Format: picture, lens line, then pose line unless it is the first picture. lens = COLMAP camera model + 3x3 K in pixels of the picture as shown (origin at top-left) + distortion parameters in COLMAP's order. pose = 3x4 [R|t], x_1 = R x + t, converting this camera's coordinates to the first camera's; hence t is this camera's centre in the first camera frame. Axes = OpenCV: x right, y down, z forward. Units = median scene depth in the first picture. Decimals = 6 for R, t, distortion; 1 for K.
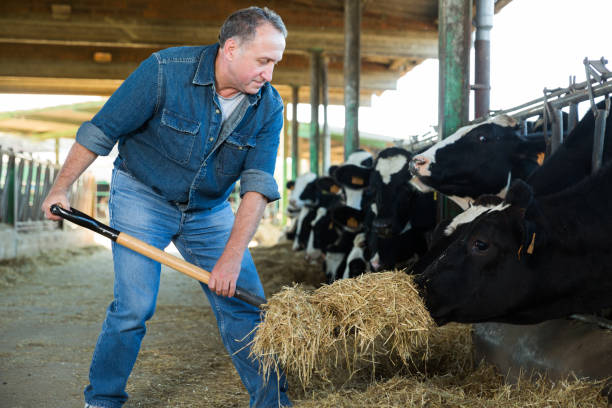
lens RADIAL K [[1278.9, 0, 306.0], [0, 1278.9, 204.0], [0, 0, 1]] dist [0.305709, -0.130556]
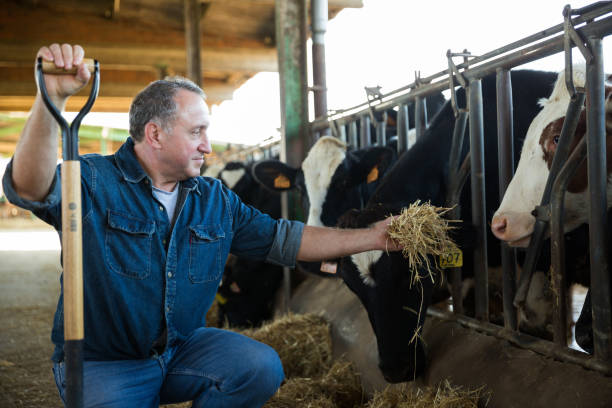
lens RADIAL K [[935.8, 0, 306.0], [0, 935.8, 204.0], [0, 0, 1]] dist [0.146070, 0.046631]
pose [[0.987962, -0.041727, 0.148961, 0.007347], [0.039944, 0.999090, 0.014942, -0.008380], [-0.149449, -0.008812, 0.988730, 0.238640]]
